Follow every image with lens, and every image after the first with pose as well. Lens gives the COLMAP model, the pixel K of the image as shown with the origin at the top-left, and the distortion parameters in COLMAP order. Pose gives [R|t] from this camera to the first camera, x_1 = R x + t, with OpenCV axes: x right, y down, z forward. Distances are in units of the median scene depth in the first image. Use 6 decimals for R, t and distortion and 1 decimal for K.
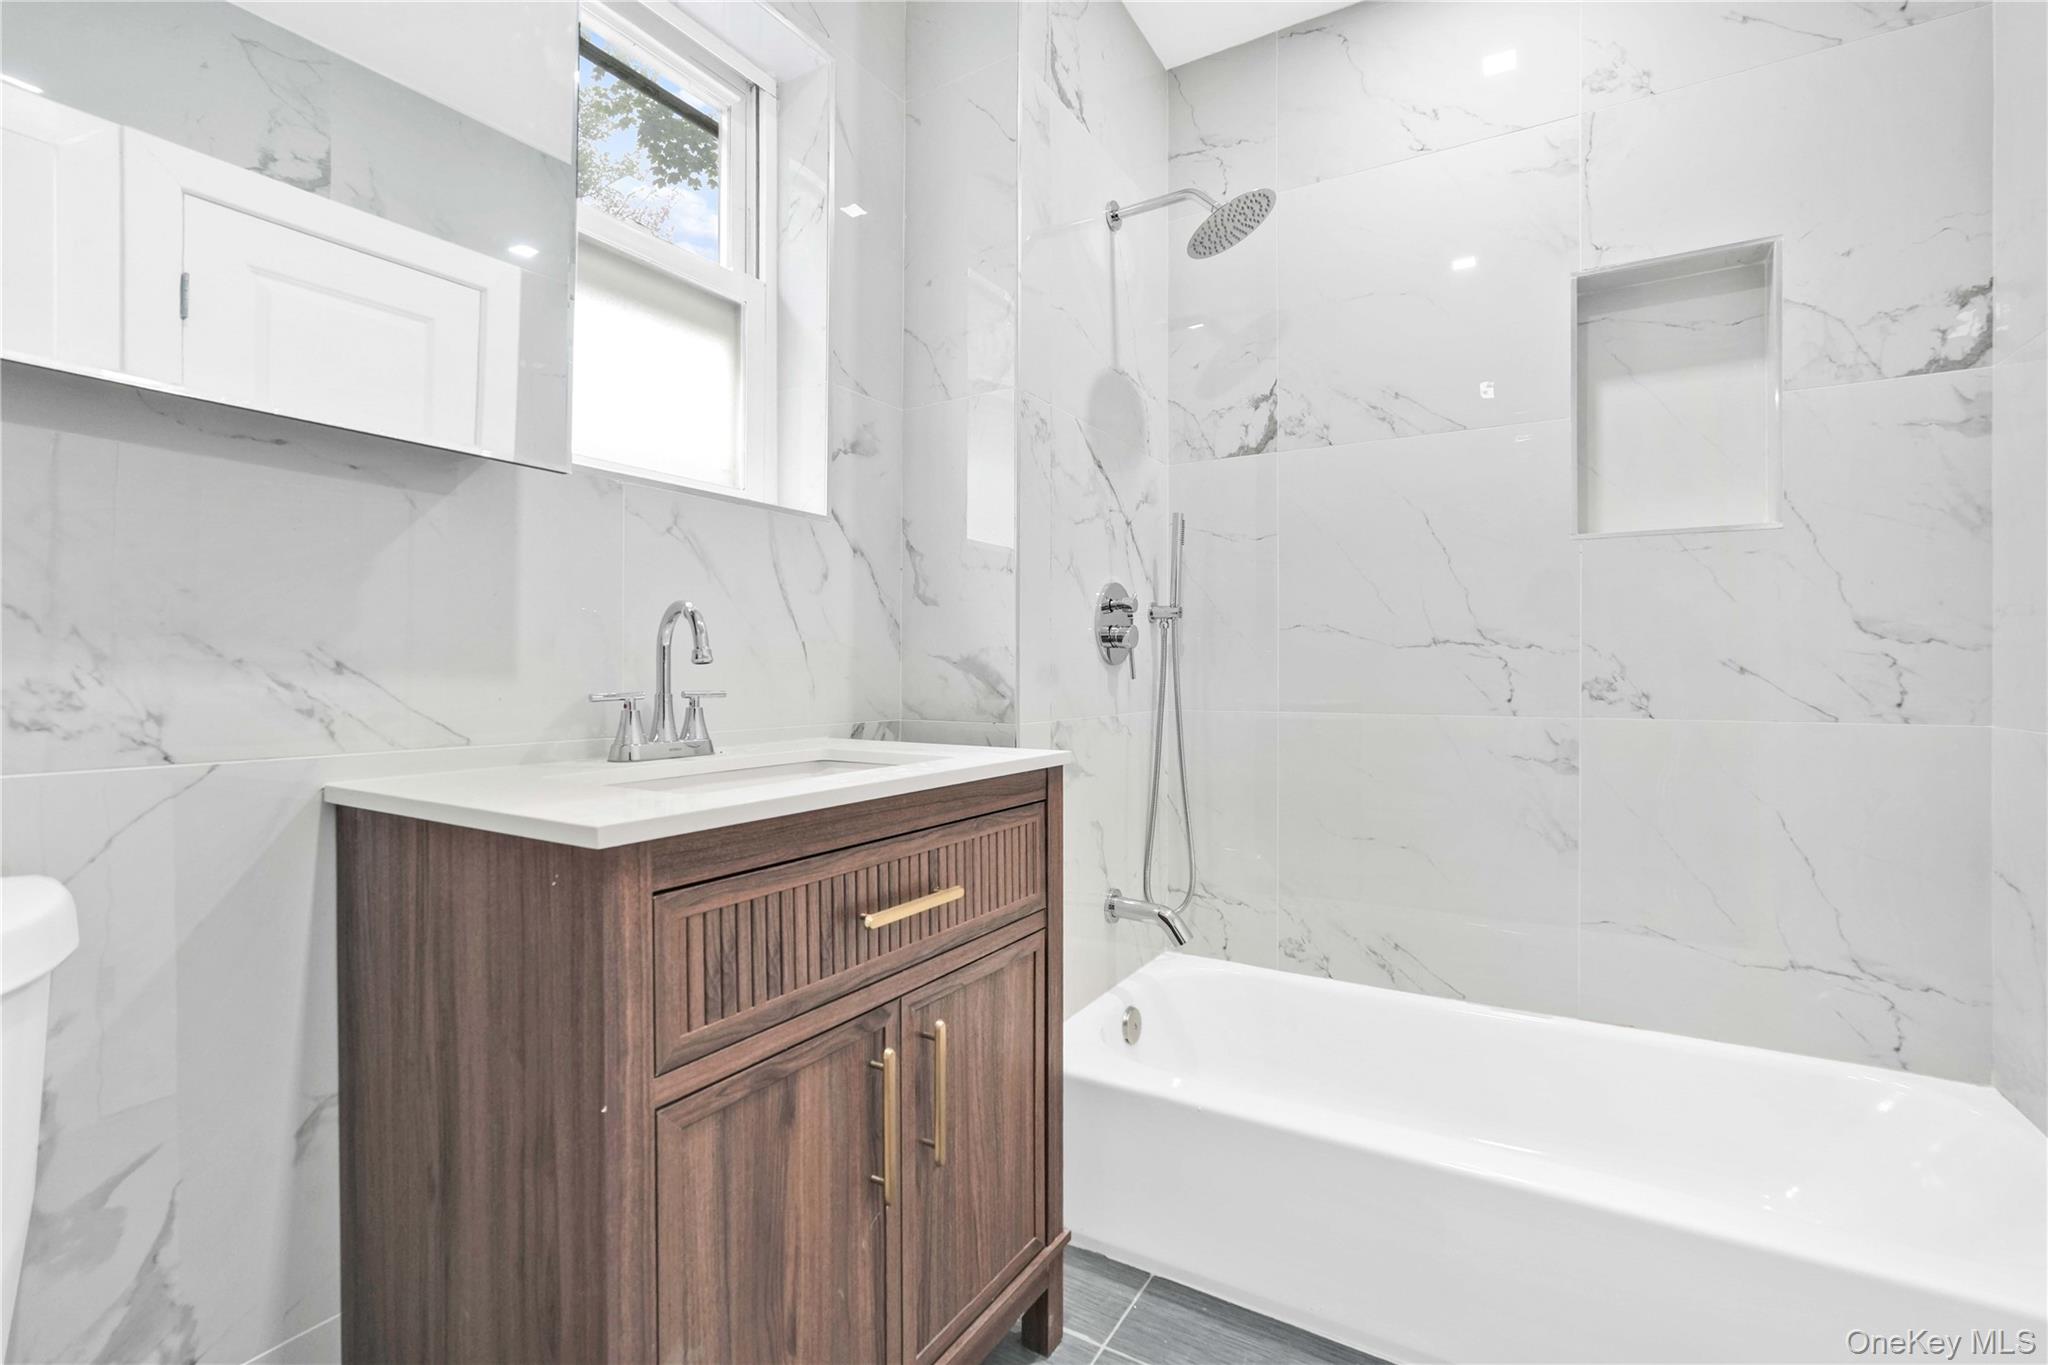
lens RADIAL K [[932.1, 0, 1027.6], [0, 932.1, 677.2], [0, 0, 1]] dist [-0.013990, 0.007073]
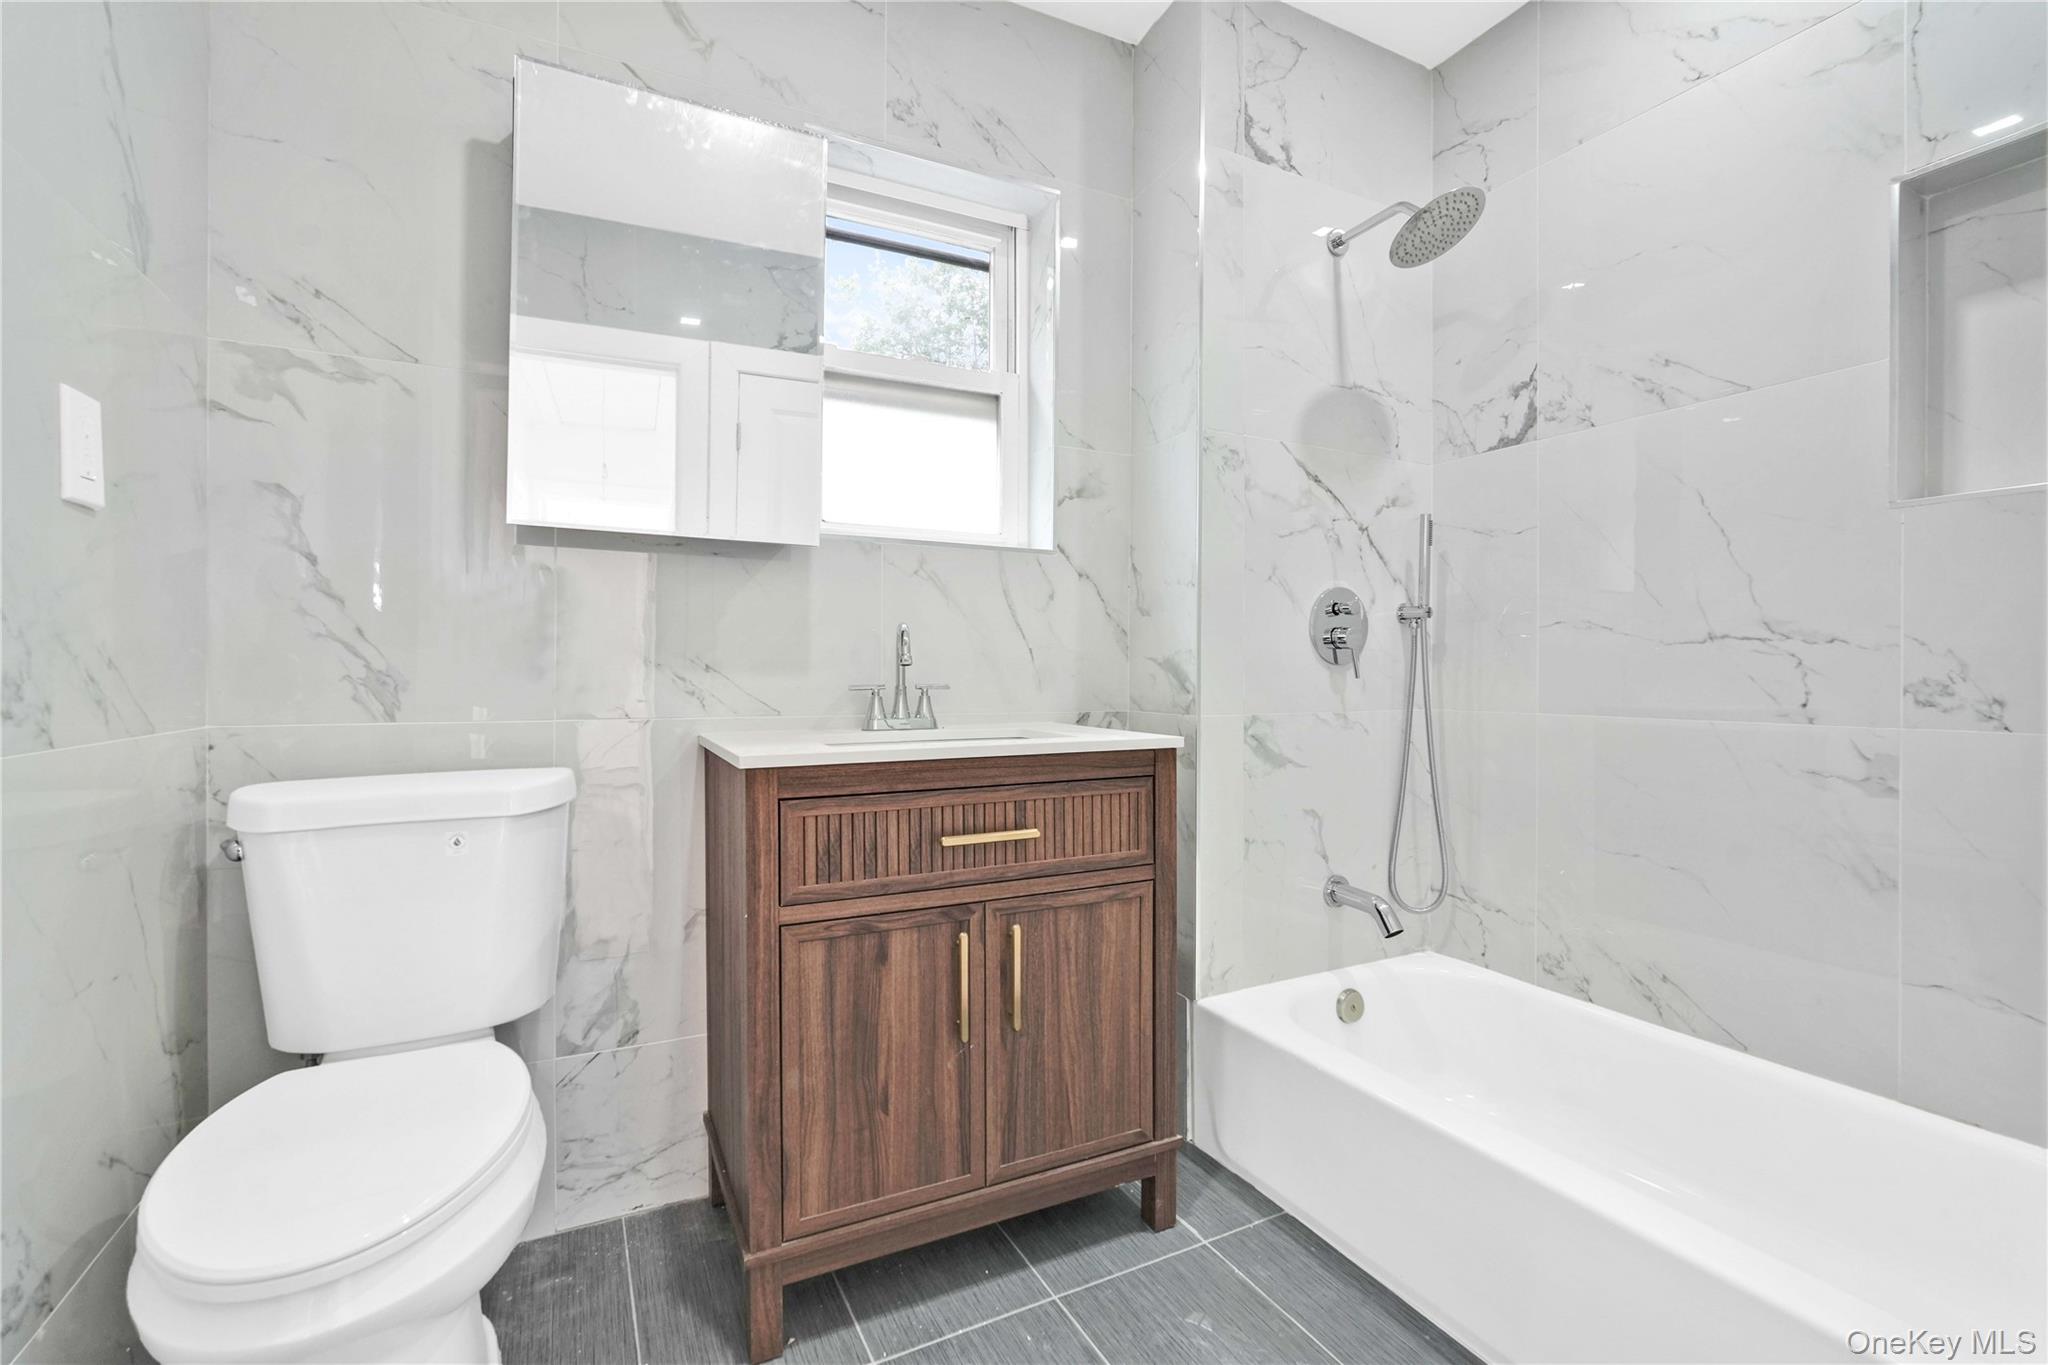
lens RADIAL K [[932.1, 0, 1035.9], [0, 932.1, 679.5], [0, 0, 1]] dist [-0.013990, 0.007073]
pose [[0.843661, 0.004346, -0.536859, 0.443612], [-0.003816, 0.999991, 0.002099, 0.002910], [0.536863, 0.000278, 0.843669, -0.095163]]
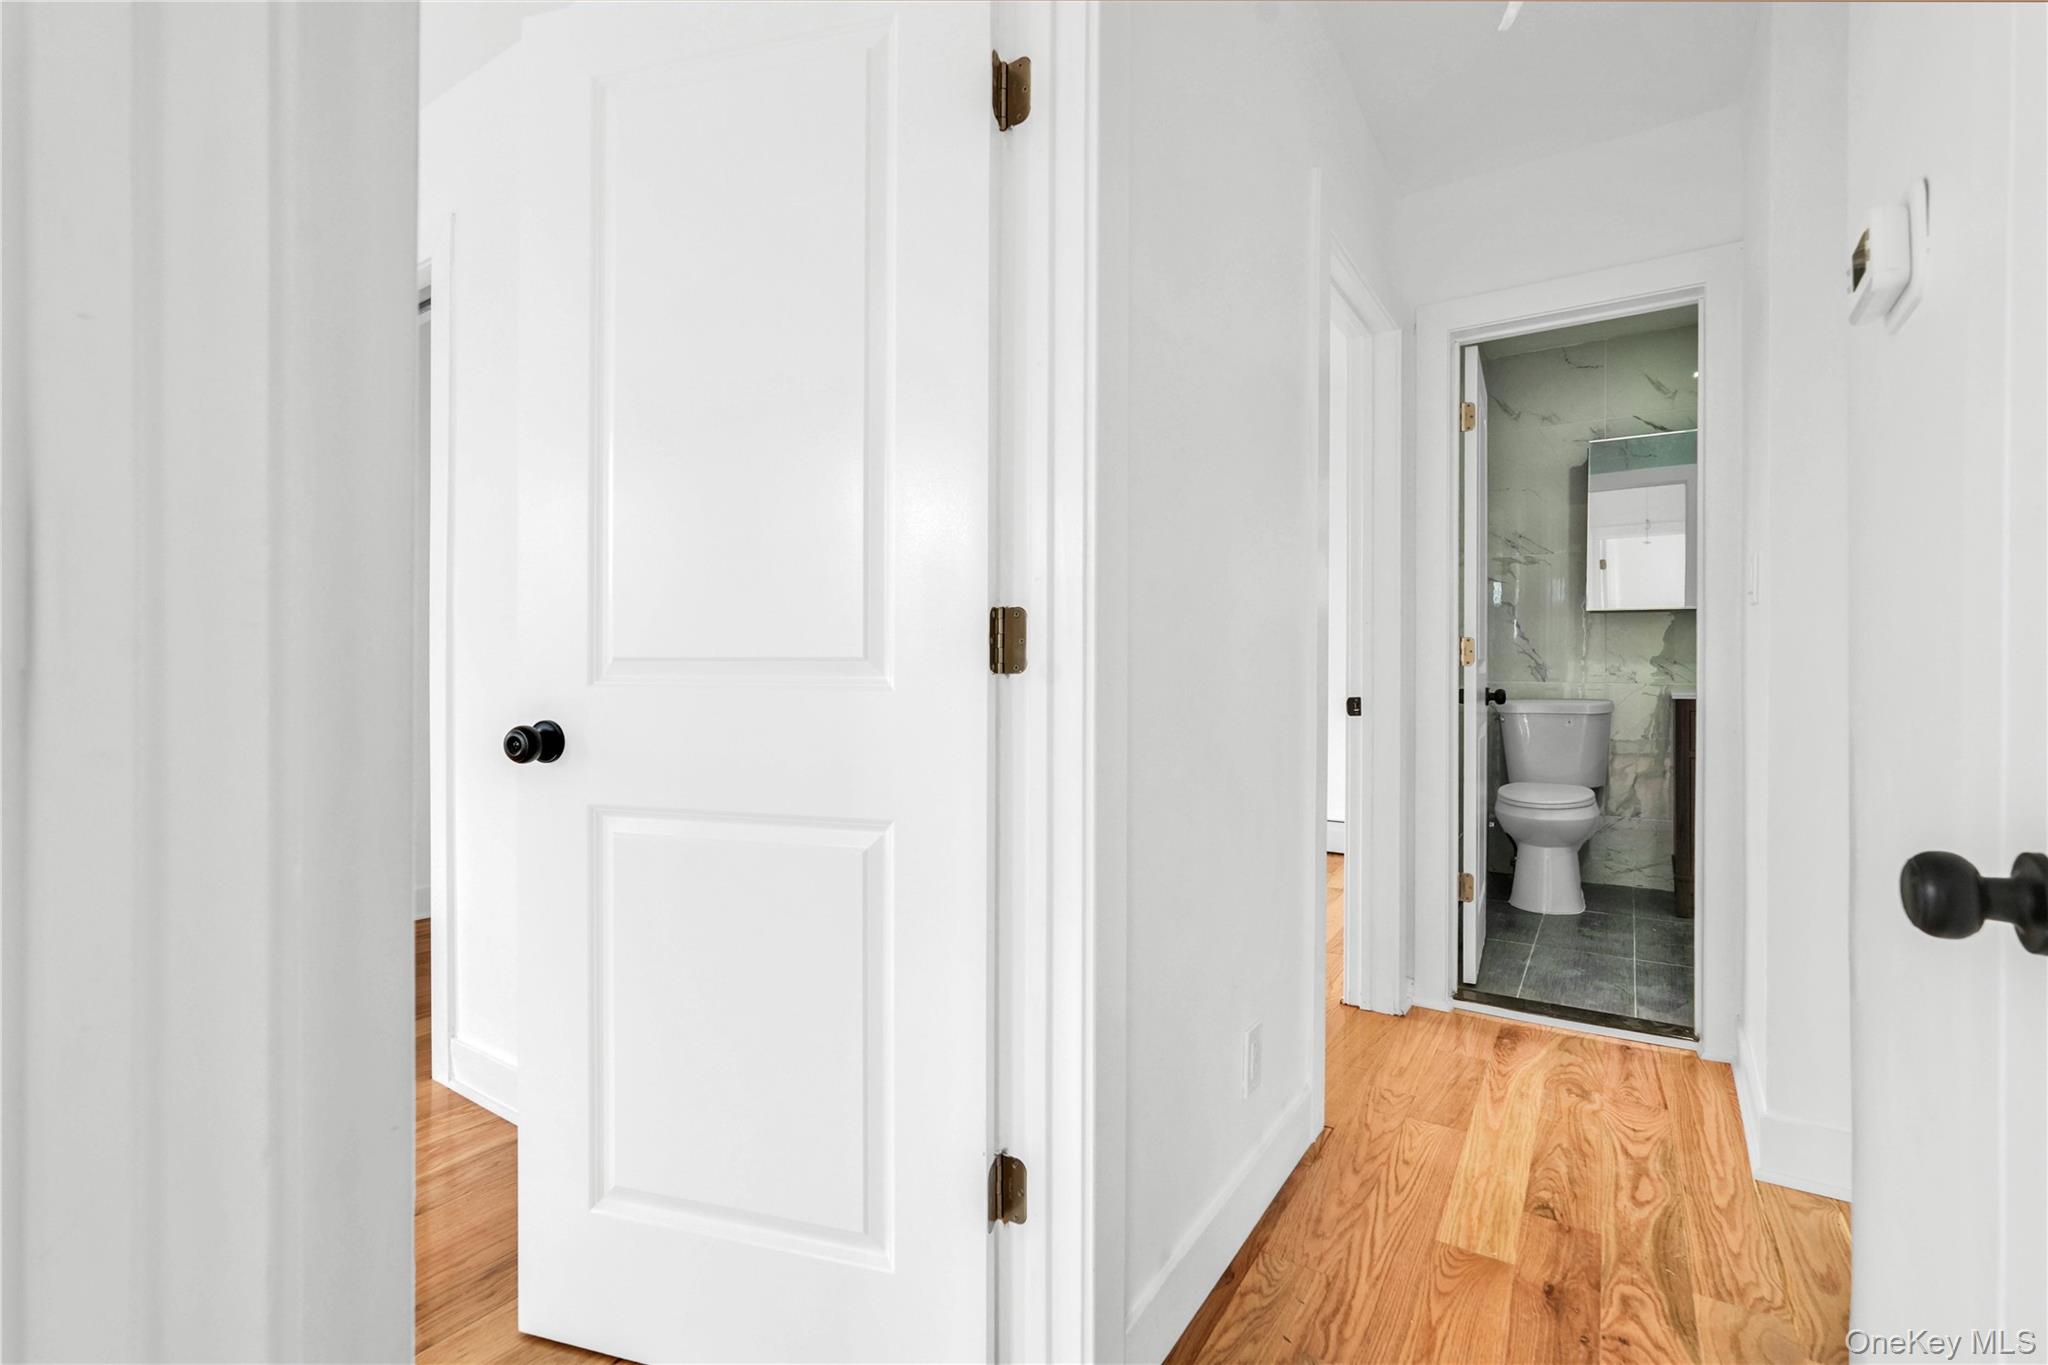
lens RADIAL K [[932.1, 0, 1017.3], [0, 932.1, 669.6], [0, 0, 1]] dist [-0.013990, 0.007073]
pose [[-0.053383, 0.004753, -0.998563, 2.127430], [-0.001259, 0.999988, 0.004827, 0.004430], [0.998573, 0.001515, -0.053376, -1.018576]]
